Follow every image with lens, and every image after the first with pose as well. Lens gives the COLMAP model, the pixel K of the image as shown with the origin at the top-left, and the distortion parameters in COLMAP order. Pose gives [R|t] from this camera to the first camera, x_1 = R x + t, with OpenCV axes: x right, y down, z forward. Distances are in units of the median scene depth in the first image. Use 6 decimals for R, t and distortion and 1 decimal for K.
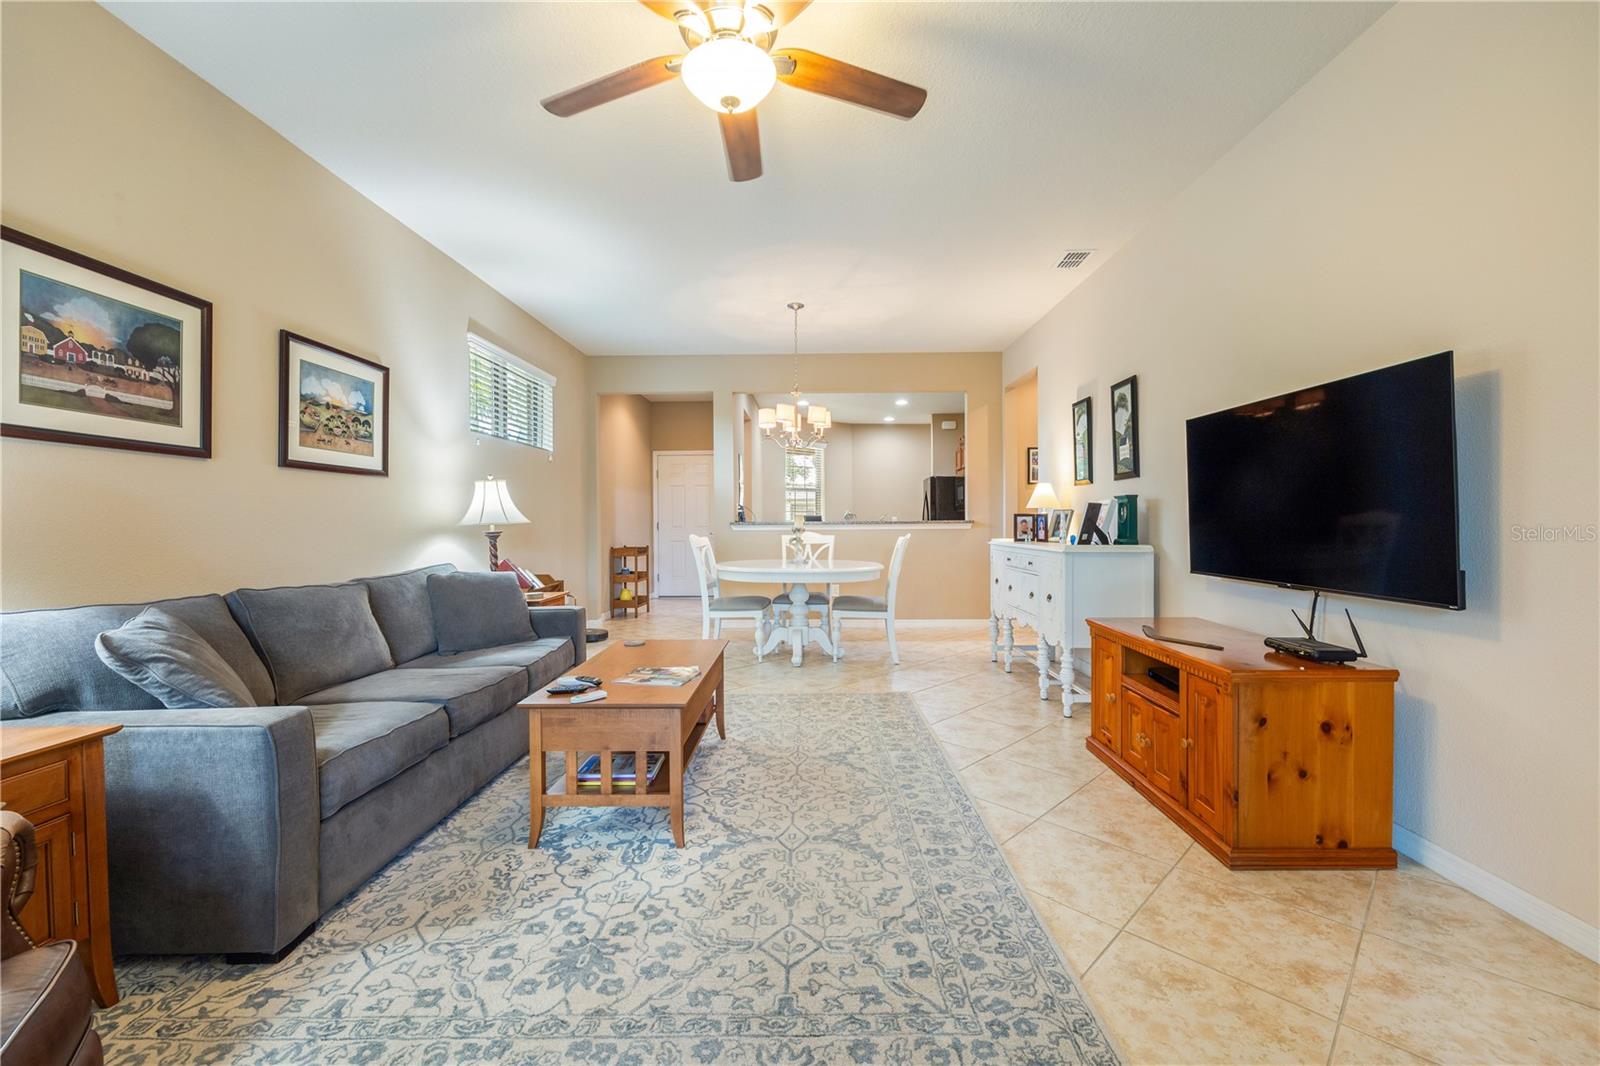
lens RADIAL K [[645.8, 0, 813.8], [0, 645.8, 518.9], [0, 0, 1]] dist [-0.000448, 0.000362]
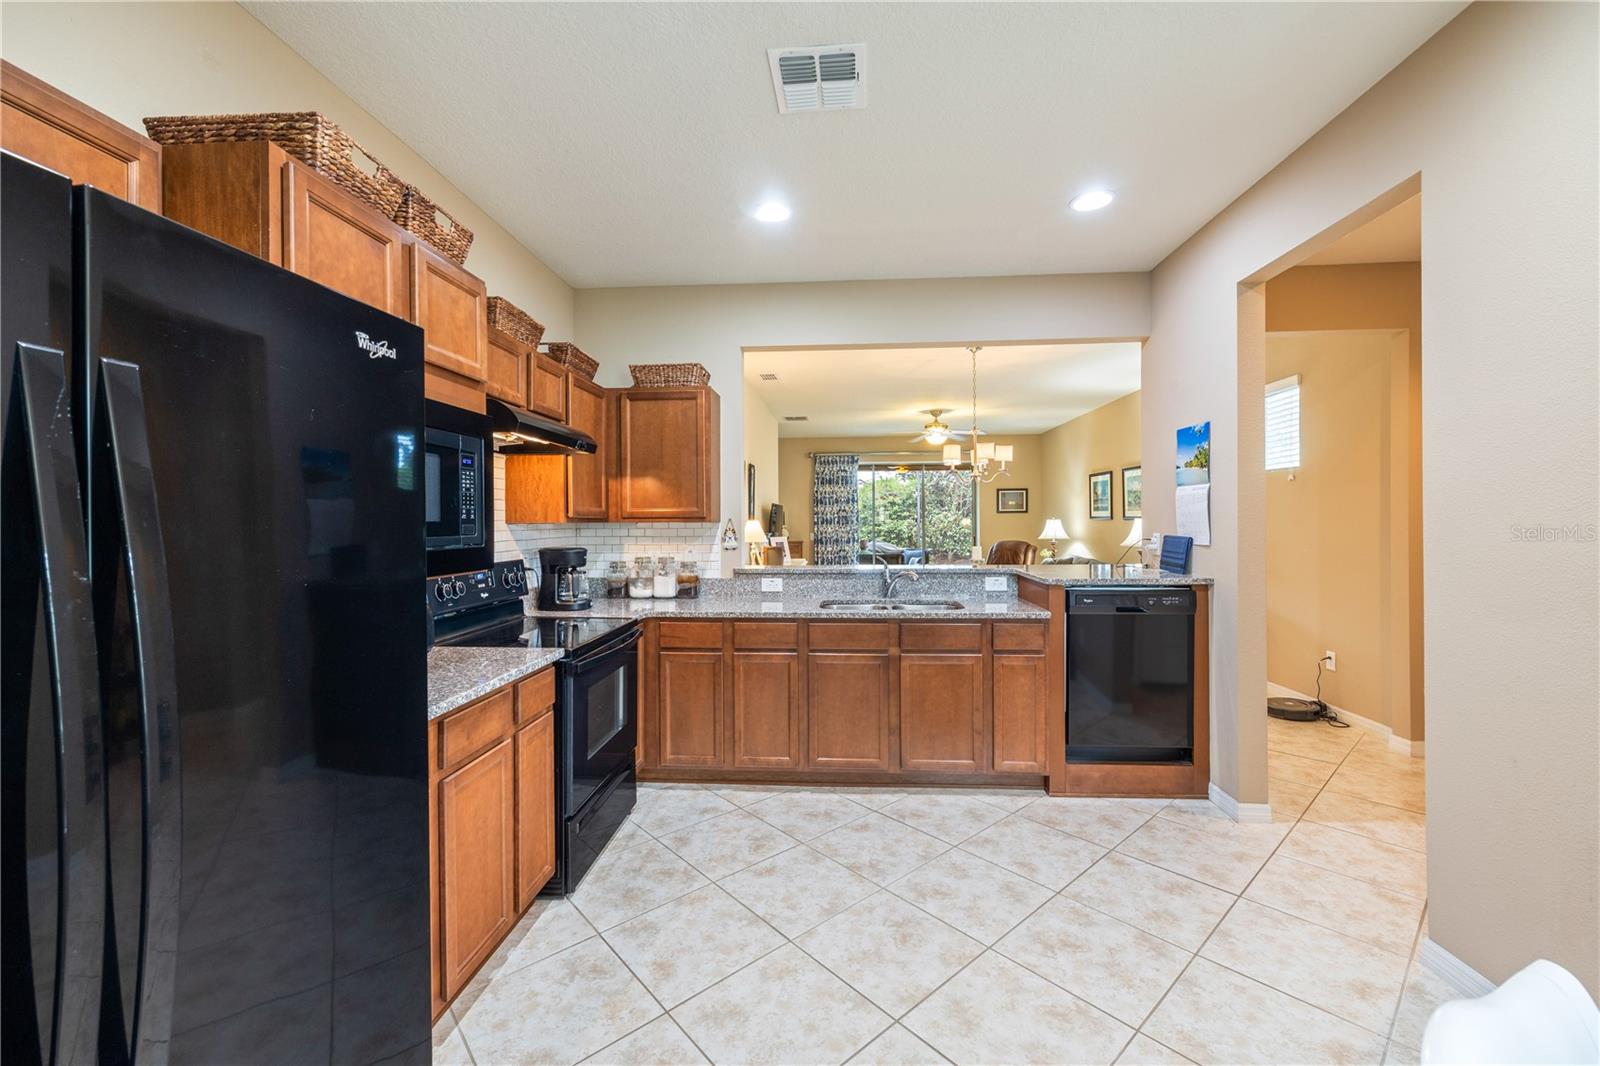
lens RADIAL K [[645.8, 0, 805.5], [0, 645.8, 519.0], [0, 0, 1]] dist [-0.000448, 0.000362]
pose [[-0.997746, 0.012890, 0.065856, 0.314367], [0.012695, 0.999914, -0.003374, -0.086531], [-0.065894, -0.002531, -0.997823, 3.604237]]
